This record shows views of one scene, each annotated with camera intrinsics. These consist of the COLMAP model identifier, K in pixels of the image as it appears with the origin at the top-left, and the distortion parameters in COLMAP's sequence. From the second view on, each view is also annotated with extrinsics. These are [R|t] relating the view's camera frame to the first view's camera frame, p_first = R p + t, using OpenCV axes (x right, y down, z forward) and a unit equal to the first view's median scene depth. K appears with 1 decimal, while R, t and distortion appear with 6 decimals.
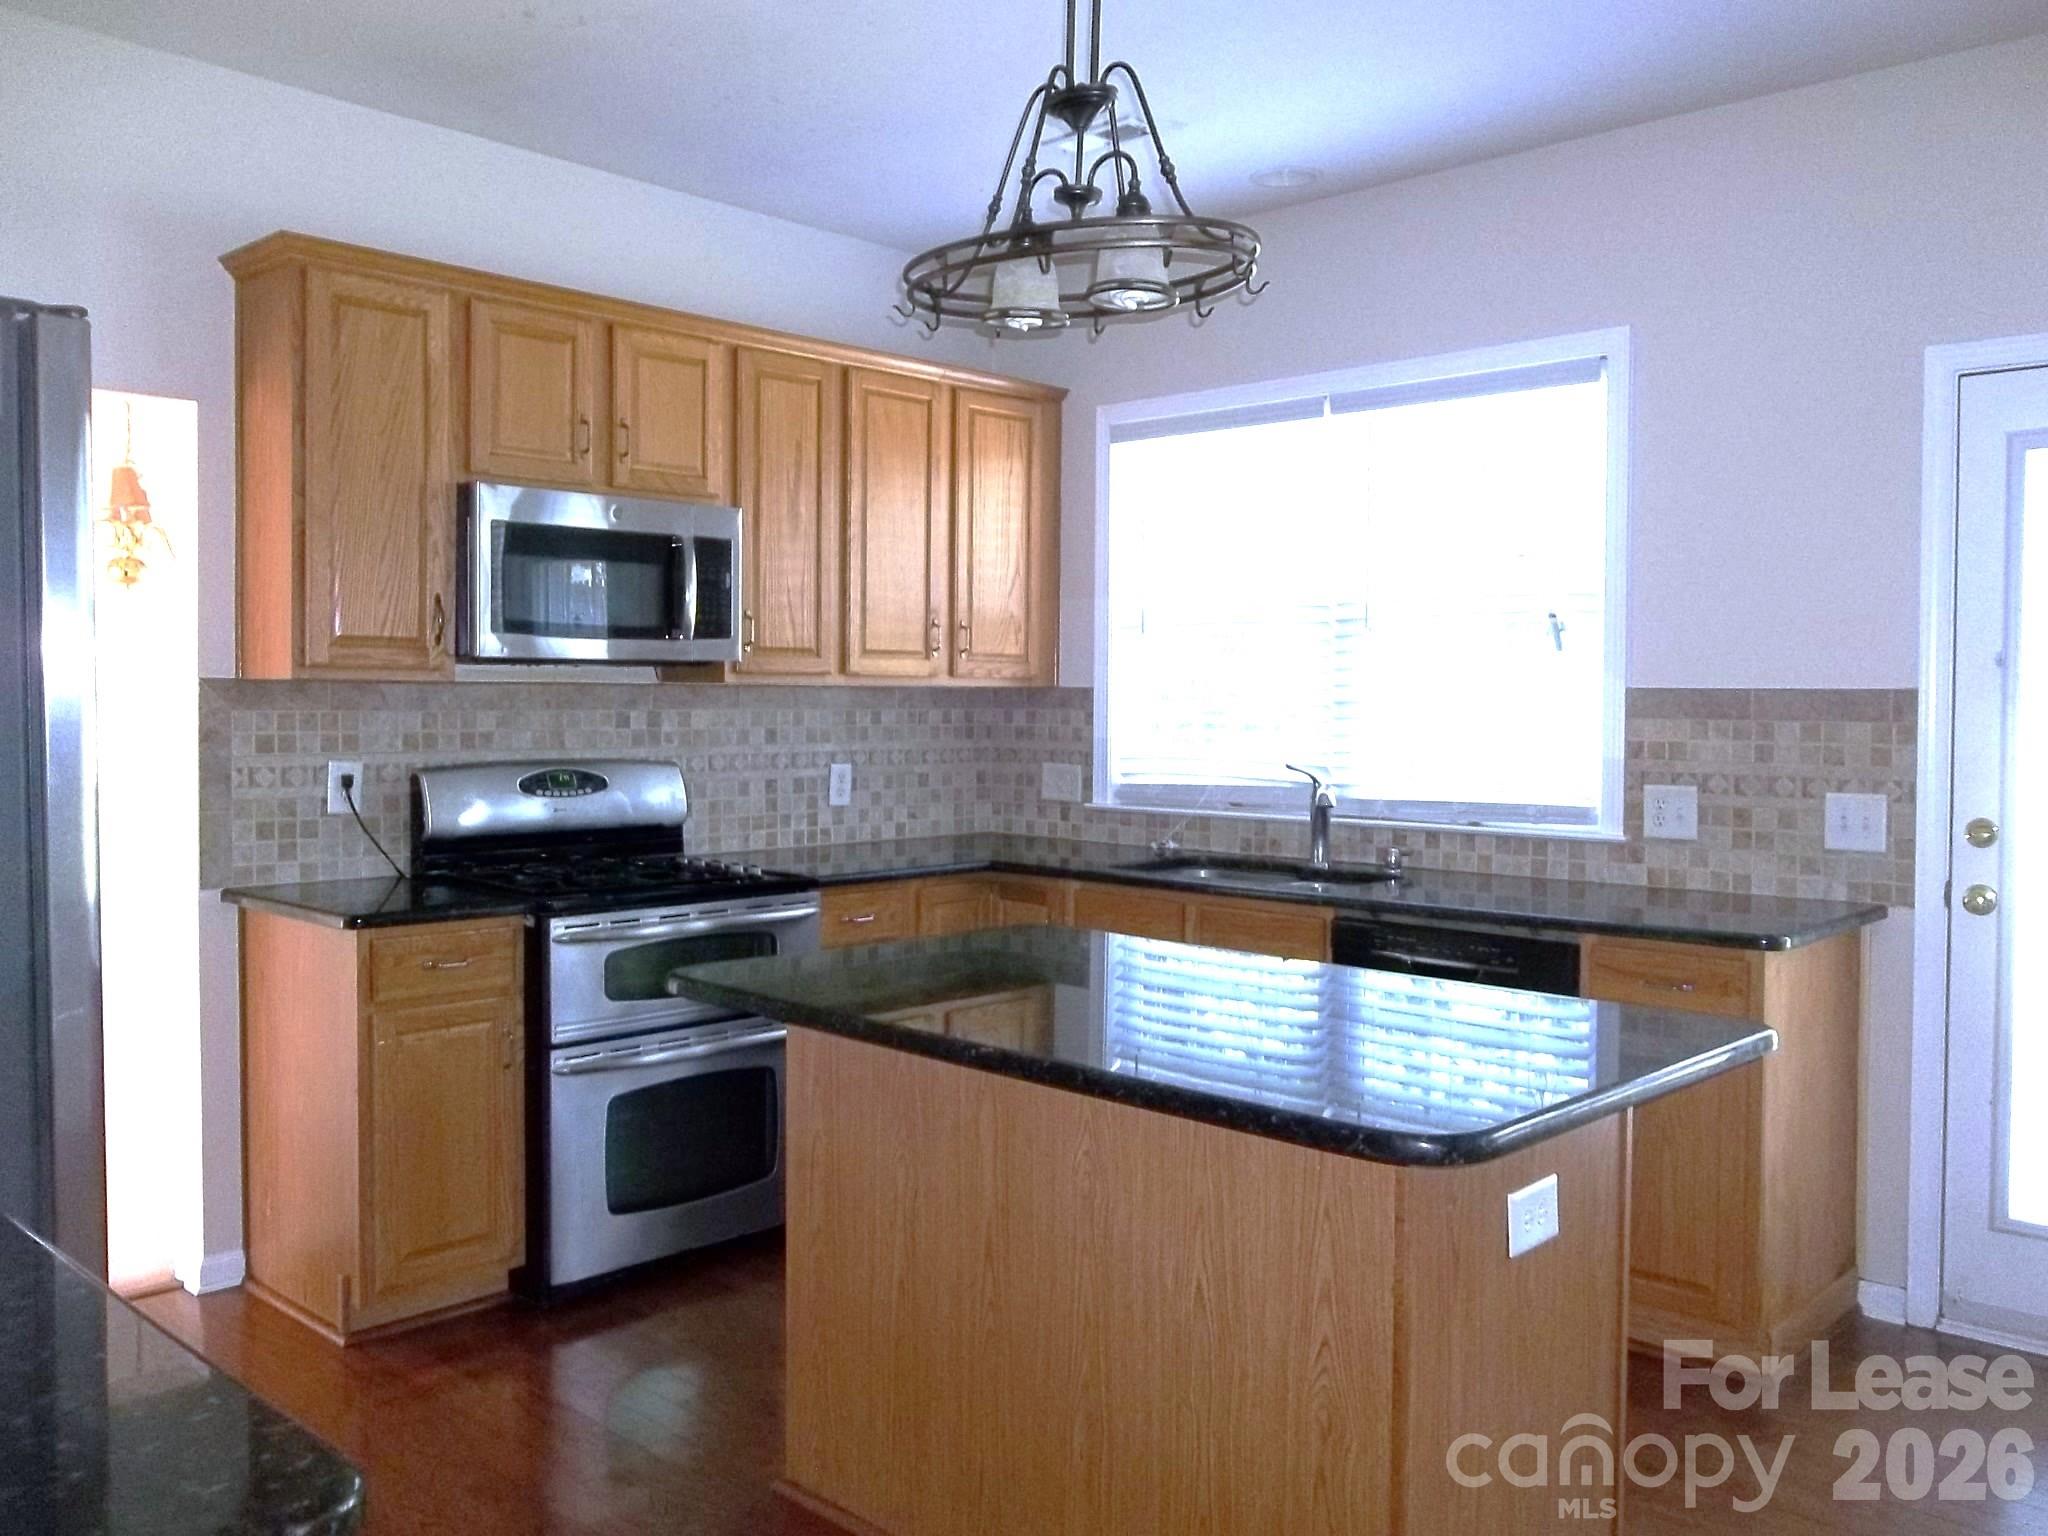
lens RADIAL K [[1697.0, 0, 1024.0], [0, 1697.0, 768.0], [0, 0, 1]] dist [-0.035101, 0.004693]
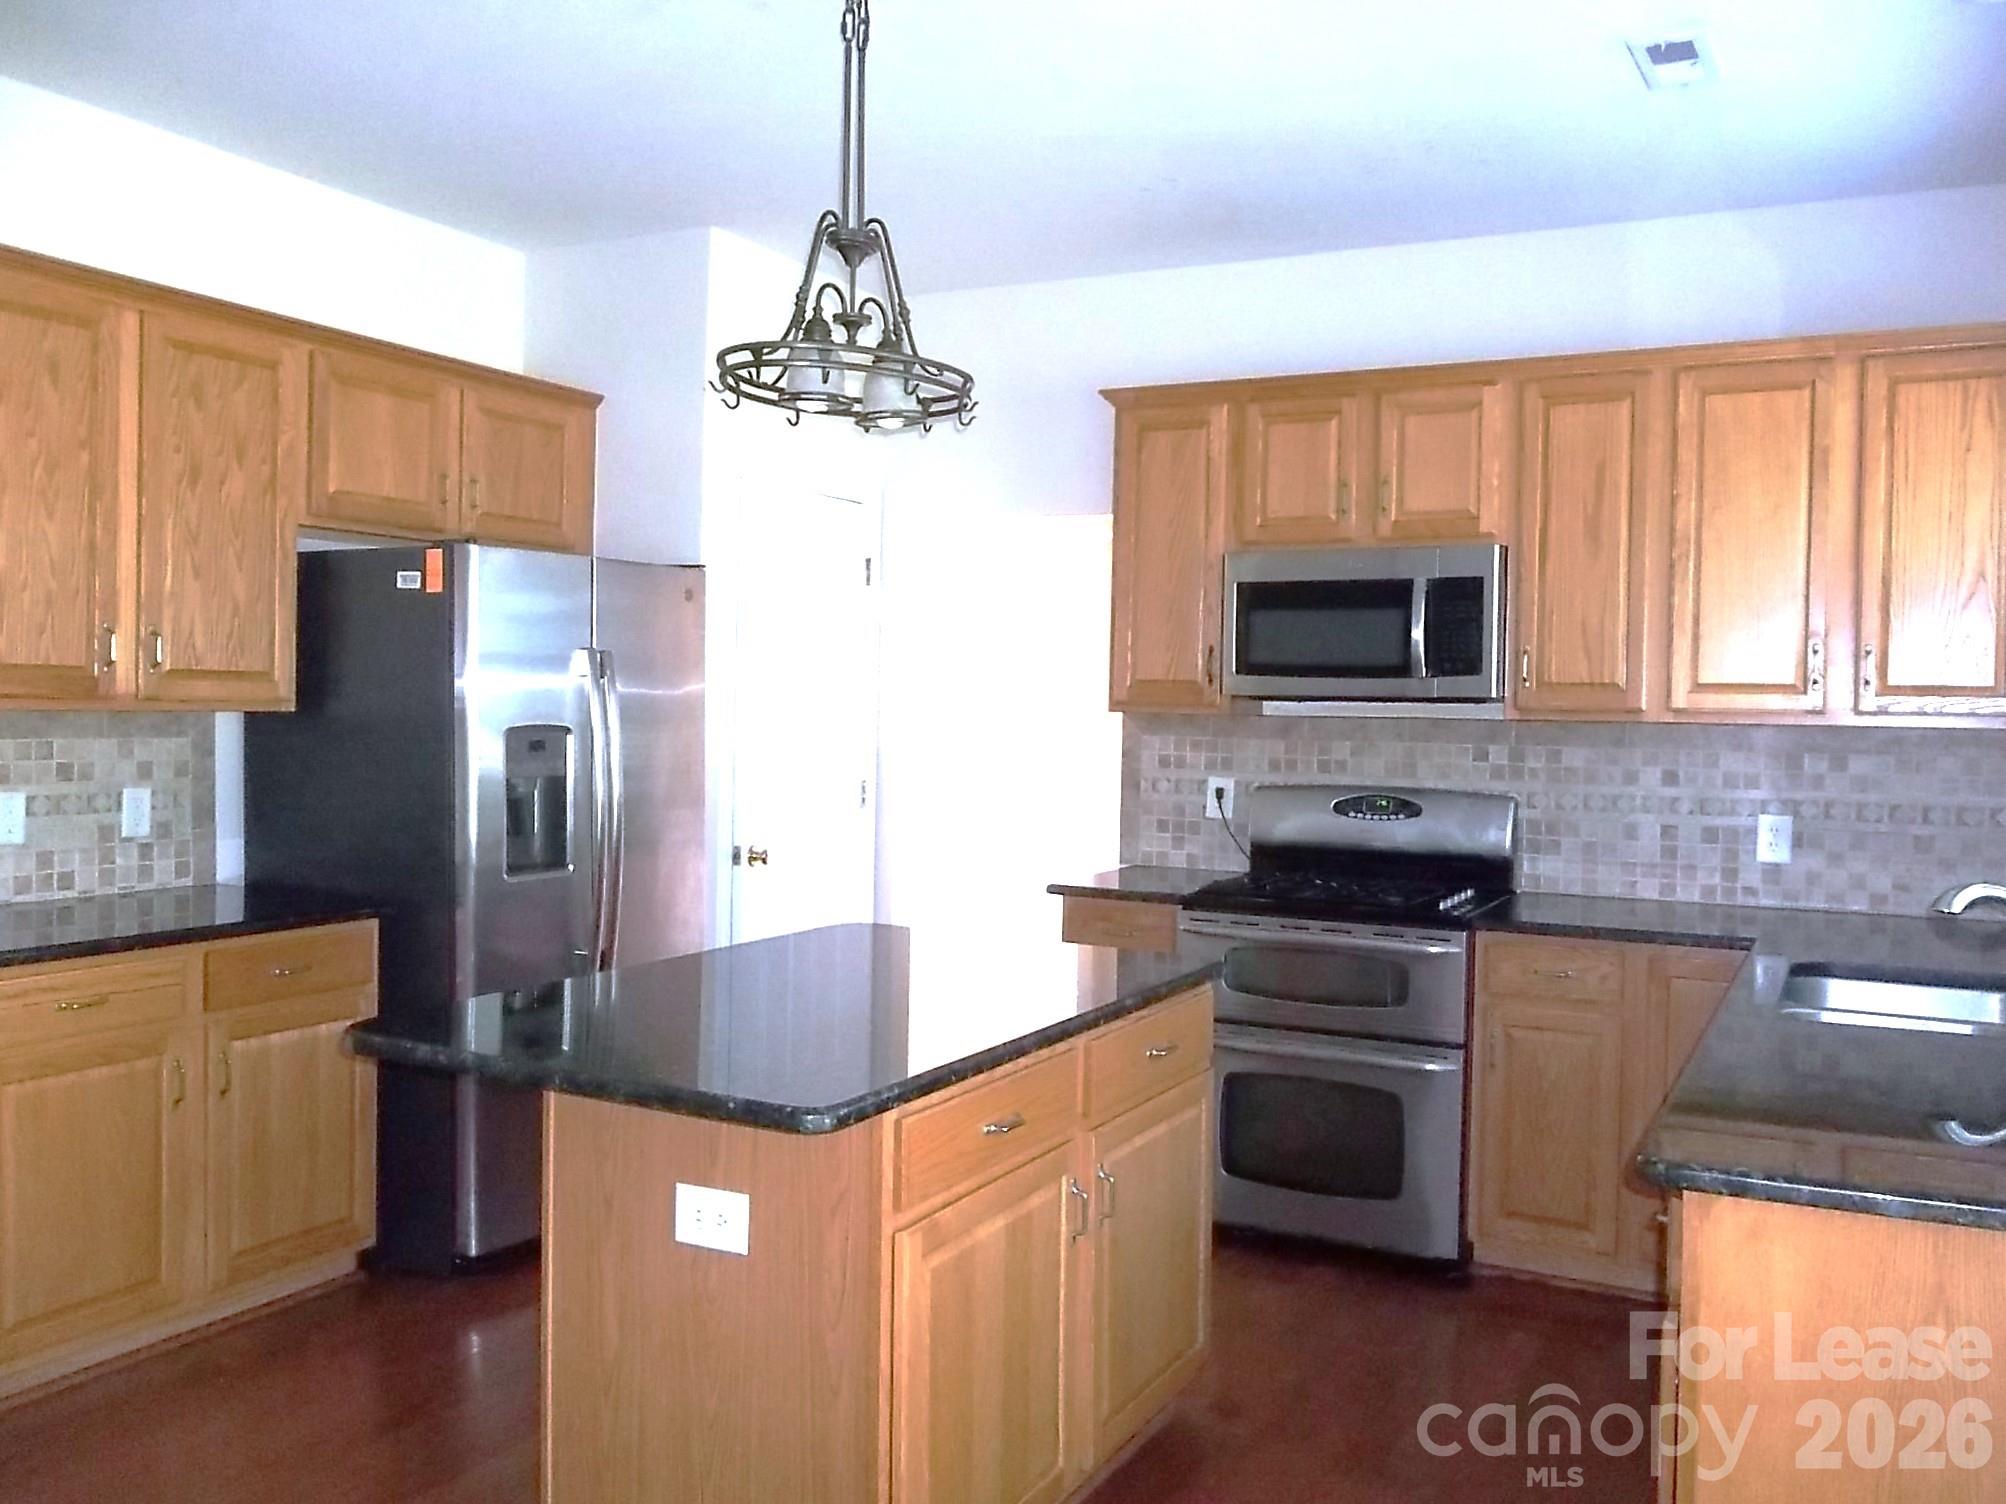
lens RADIAL K [[1662.2, 0, 1003.0], [0, 1662.2, 752.0], [0, 0, 1]] dist [-0.035101, 0.004693]
pose [[0.288897, 0.024306, -0.957052, 0.638485], [-0.057831, 0.998295, 0.007897, -0.019955], [0.955612, 0.053066, 0.289810, 0.407095]]
